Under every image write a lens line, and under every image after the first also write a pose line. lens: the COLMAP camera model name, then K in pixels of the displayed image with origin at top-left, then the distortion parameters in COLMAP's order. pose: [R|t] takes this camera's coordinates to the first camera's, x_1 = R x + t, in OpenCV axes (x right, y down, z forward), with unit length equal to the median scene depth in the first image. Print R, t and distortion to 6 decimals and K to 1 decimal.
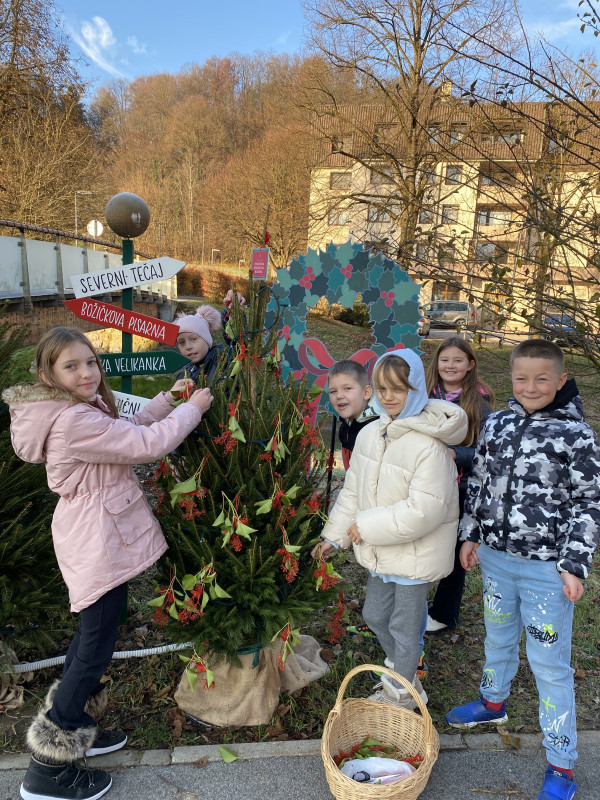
lens RADIAL K [[598.0, 0, 303.9], [0, 598.0, 407.2], [0, 0, 1]] dist [0.020337, -0.022127]
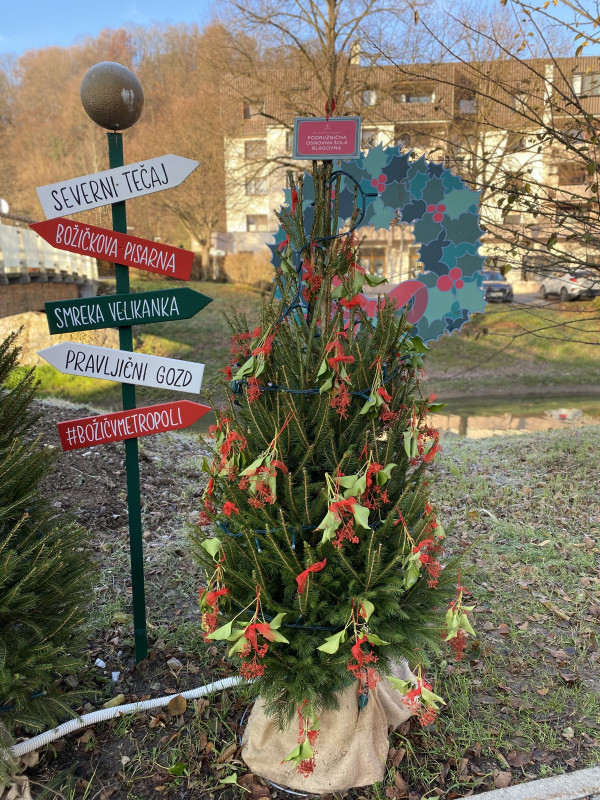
lens RADIAL K [[598.0, 0, 294.9], [0, 598.0, 396.7], [0, 0, 1]] dist [0.020337, -0.022127]
pose [[0.990817, -0.084229, 0.105774, -0.025497], [0.081858, 0.996290, 0.026567, 0.004360], [-0.107619, -0.017665, 0.994035, 0.036716]]
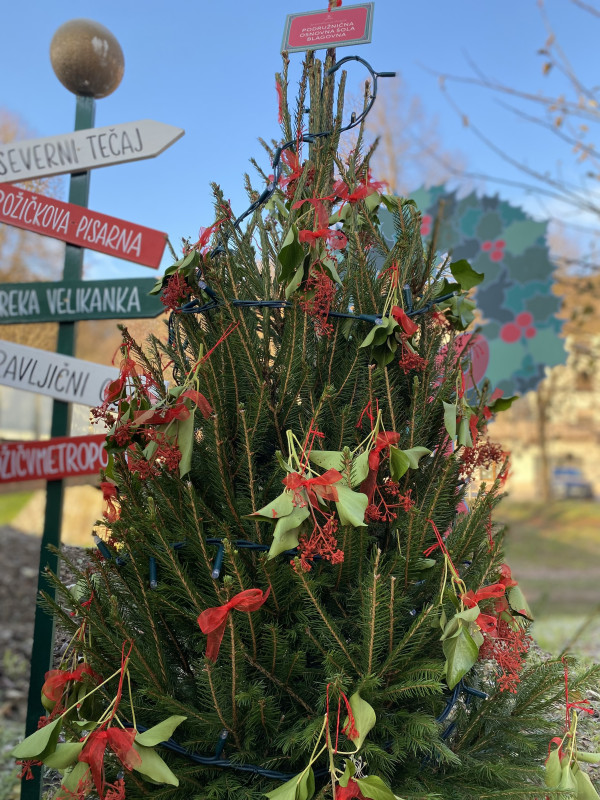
lens RADIAL K [[598.0, 0, 295.9], [0, 598.0, 402.2], [0, 0, 1]] dist [0.020337, -0.022127]
pose [[0.999500, -0.029207, 0.012093, -0.014200], [0.031495, 0.952915, -0.301596, 0.026799], [-0.002715, 0.301827, 0.953359, 0.072999]]
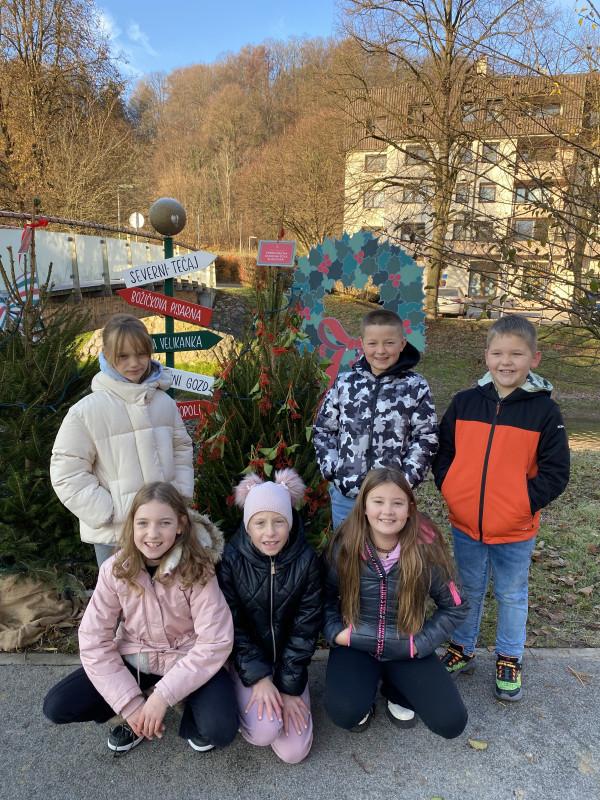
lens RADIAL K [[598.0, 0, 299.6], [0, 598.0, 397.8], [0, 0, 1]] dist [0.020337, -0.022127]
pose [[0.997121, -0.015241, -0.074274, 0.006870], [0.015996, 0.999826, 0.009576, 0.004416], [0.074115, -0.010736, 0.997192, -0.023818]]
